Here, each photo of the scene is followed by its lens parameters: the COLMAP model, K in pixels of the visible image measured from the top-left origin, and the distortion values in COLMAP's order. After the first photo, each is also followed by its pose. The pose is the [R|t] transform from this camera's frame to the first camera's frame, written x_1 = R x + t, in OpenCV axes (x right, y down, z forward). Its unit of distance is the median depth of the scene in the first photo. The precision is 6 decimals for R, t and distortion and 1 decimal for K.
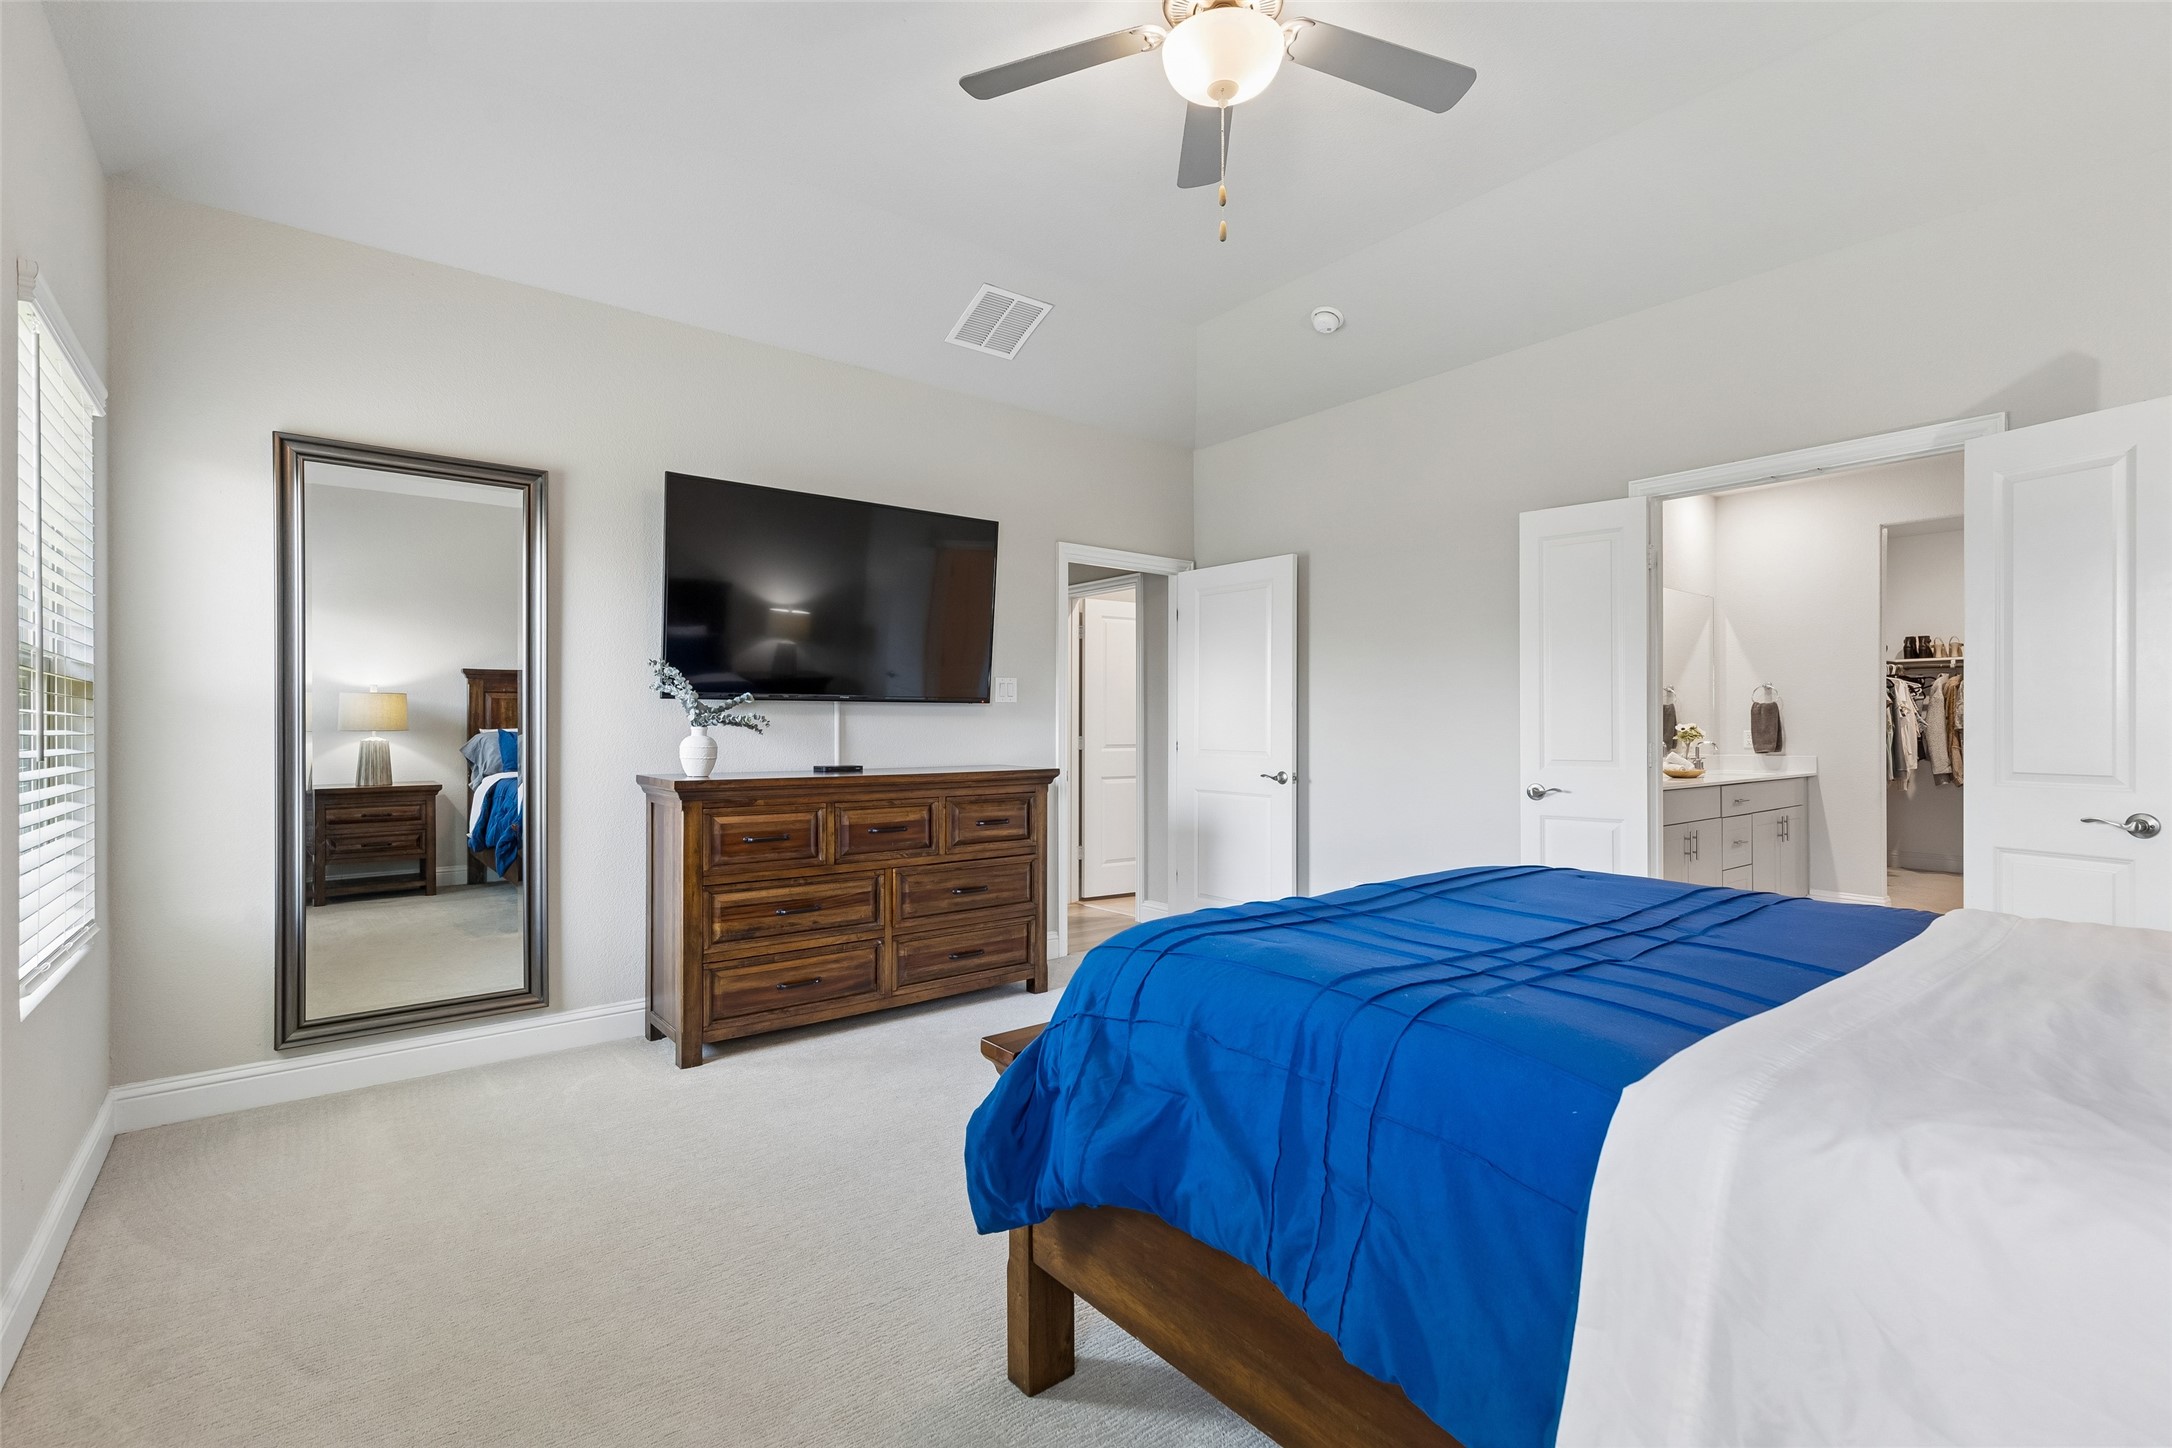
lens RADIAL K [[982.4, 0, 1085.5], [0, 982.4, 729.7], [0, 0, 1]] dist [0.011620, -0.002013]
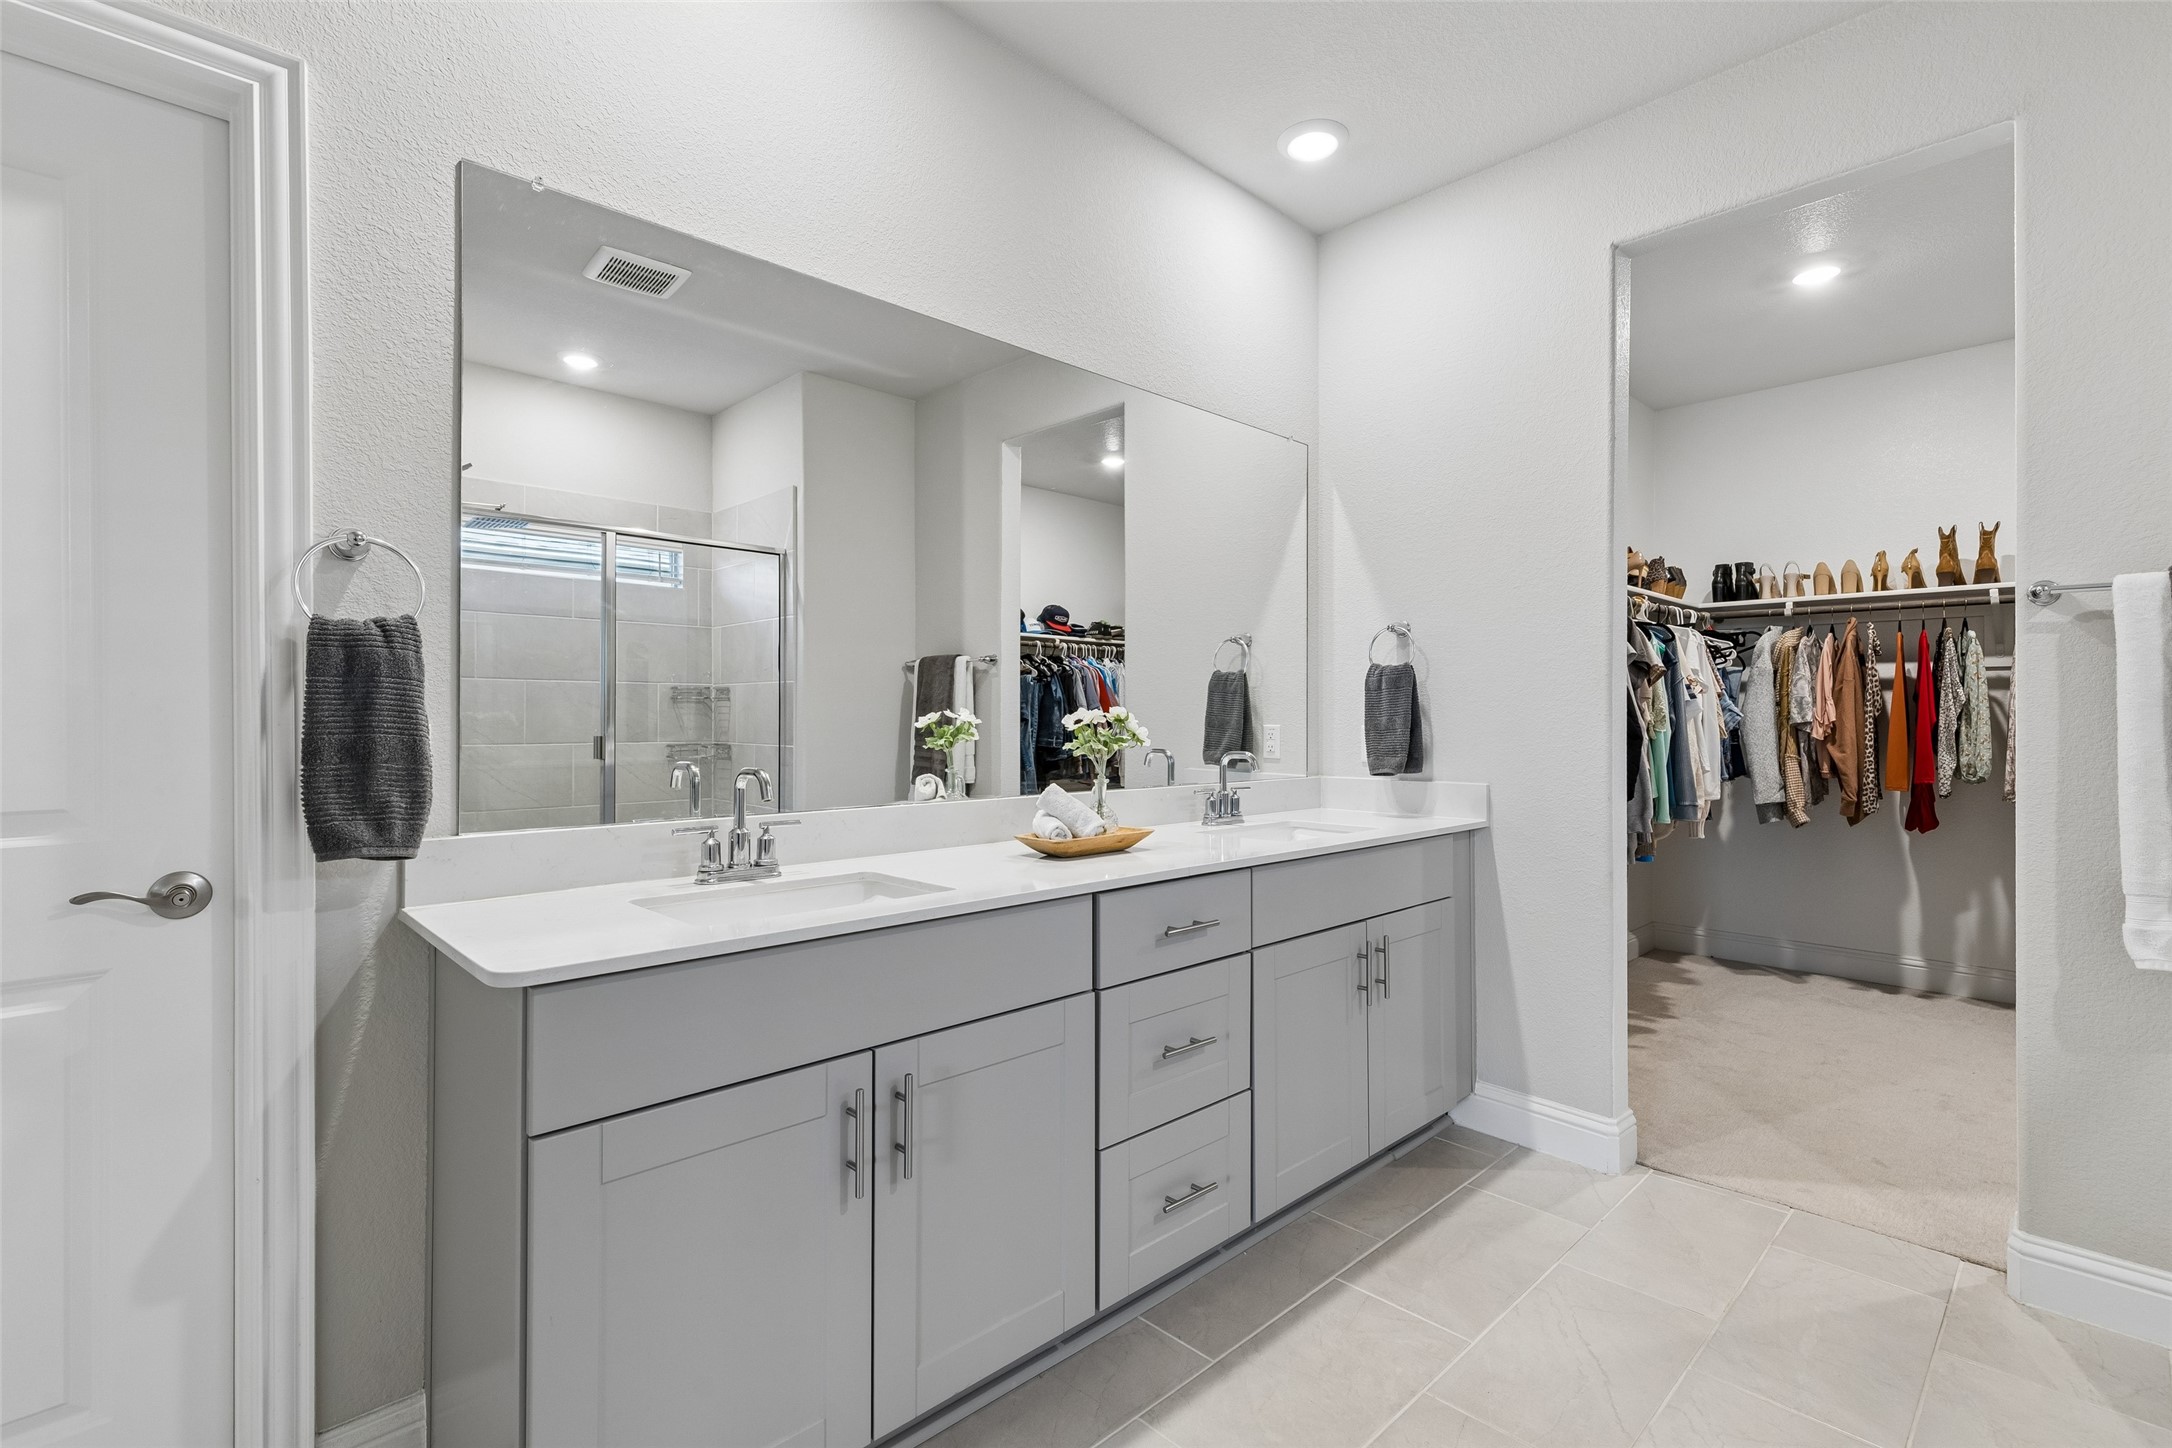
lens RADIAL K [[982.4, 0, 1090.3], [0, 982.4, 716.0], [0, 0, 1]] dist [0.011620, -0.002013]
pose [[0.996480, 0.003704, 0.083754, 0.473114], [-0.003410, 0.999988, -0.003651, -0.001586], [-0.083766, 0.003352, 0.996480, 0.516684]]
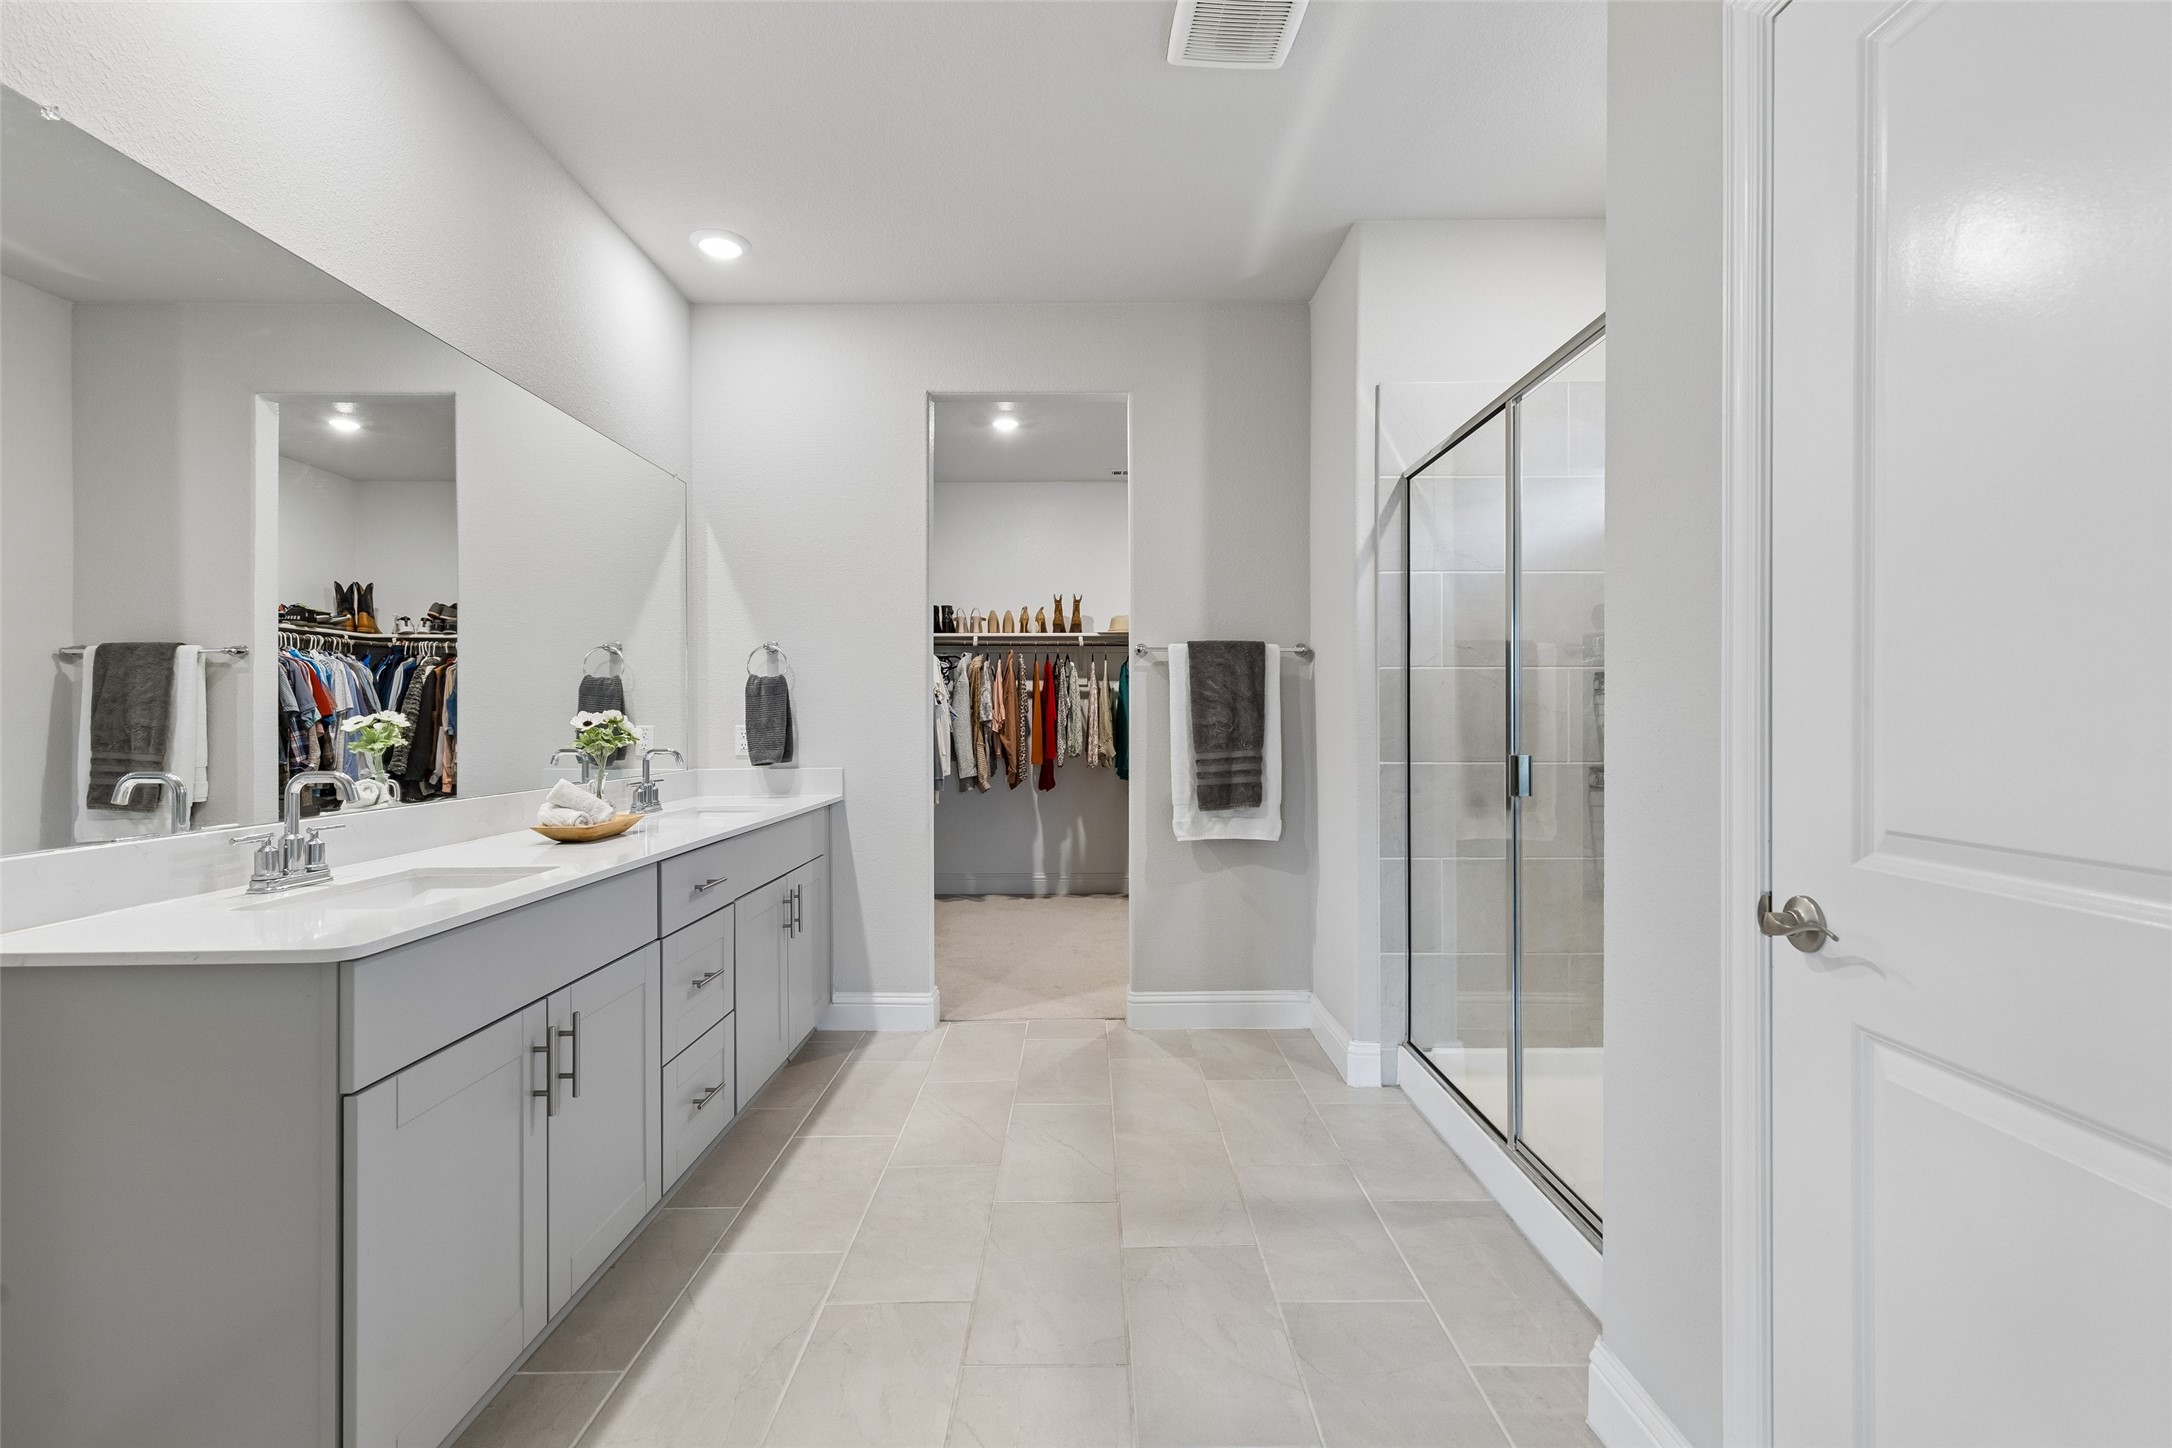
lens RADIAL K [[982.4, 0, 1076.3], [0, 982.4, 722.7], [0, 0, 1]] dist [0.011620, -0.002013]
pose [[0.637038, -0.004456, 0.770819, 0.338523], [0.003815, 0.999989, 0.002628, -0.001314], [-0.770823, 0.001266, 0.637048, 0.465810]]
